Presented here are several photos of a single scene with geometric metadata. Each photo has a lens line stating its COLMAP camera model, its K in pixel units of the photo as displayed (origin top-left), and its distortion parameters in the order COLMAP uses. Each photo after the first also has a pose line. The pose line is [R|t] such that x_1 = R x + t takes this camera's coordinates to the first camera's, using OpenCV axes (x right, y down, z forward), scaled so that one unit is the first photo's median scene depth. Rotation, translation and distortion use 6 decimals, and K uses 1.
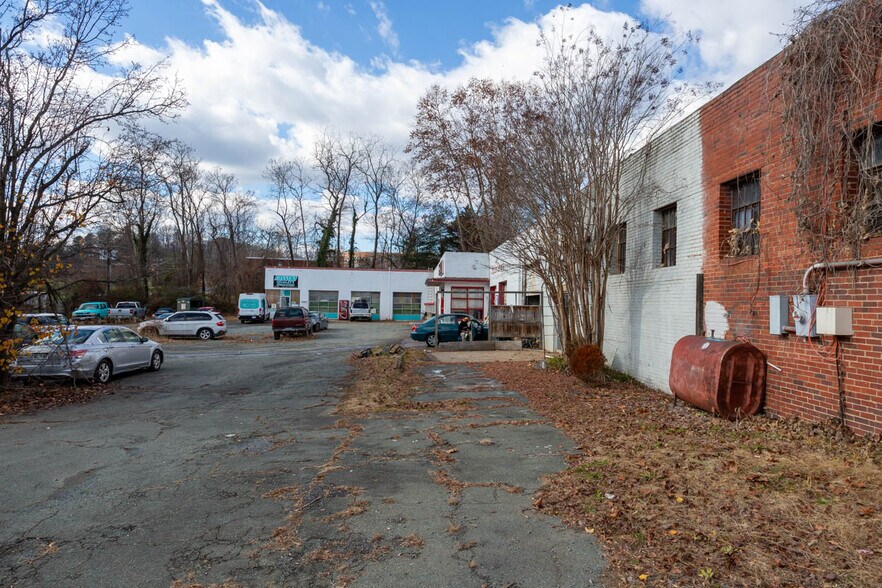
lens RADIAL K [[566.5, 0, 441.0], [0, 566.5, 294.0], [0, 0, 1]] dist [-0.049286, -0.000553]
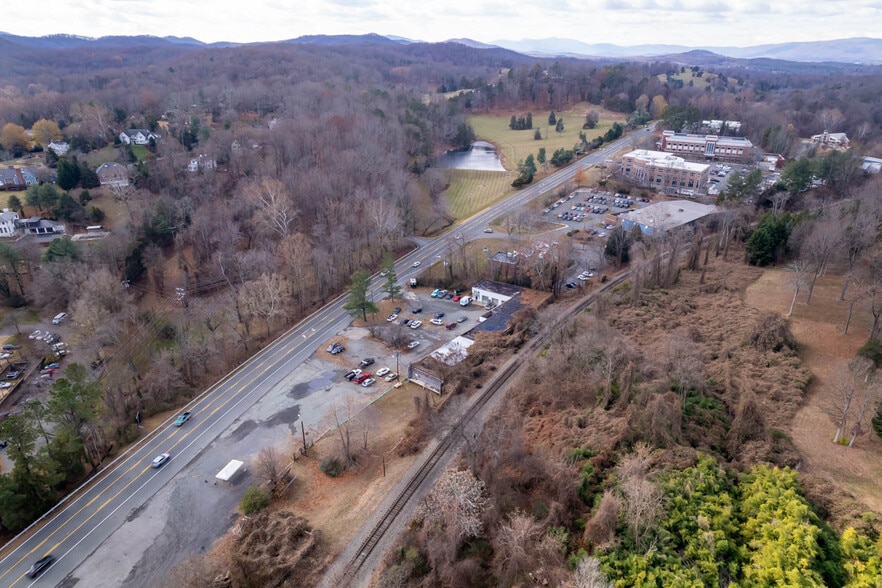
lens RADIAL K [[565.3, 0, 441.0], [0, 565.3, 294.0], [0, 0, 1]] dist [-0.070158, 0.063630]
pose [[0.757881, 0.259464, -0.598577, 2.219166], [0.007401, 0.914032, 0.405575, -1.889625], [0.652350, -0.311808, 0.690807, -2.167888]]
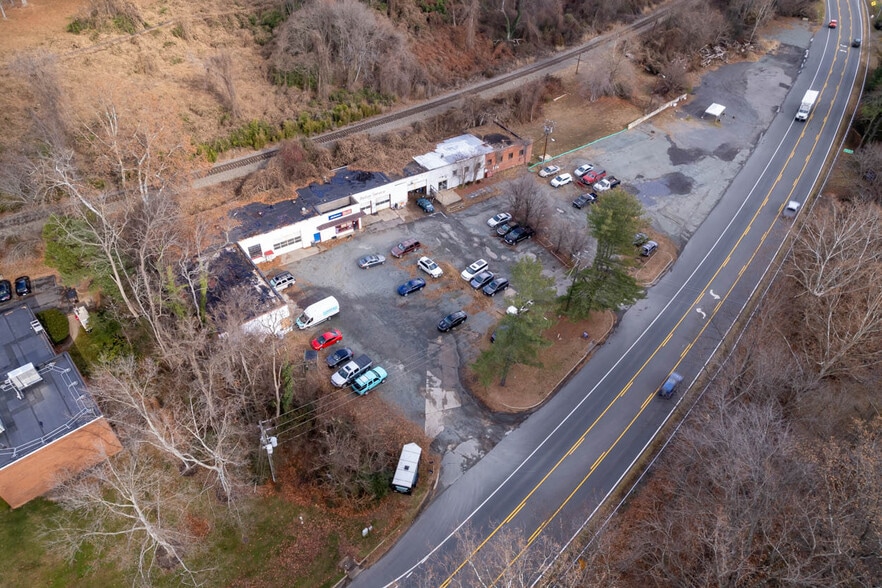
lens RADIAL K [[566.5, 0, 441.0], [0, 566.5, 294.0], [0, 0, 1]] dist [-0.049286, -0.000553]
pose [[-0.508186, -0.597856, 0.619932, -1.614012], [-0.048829, 0.738650, 0.672318, -1.211360], [-0.859862, 0.311391, -0.404564, 1.498787]]
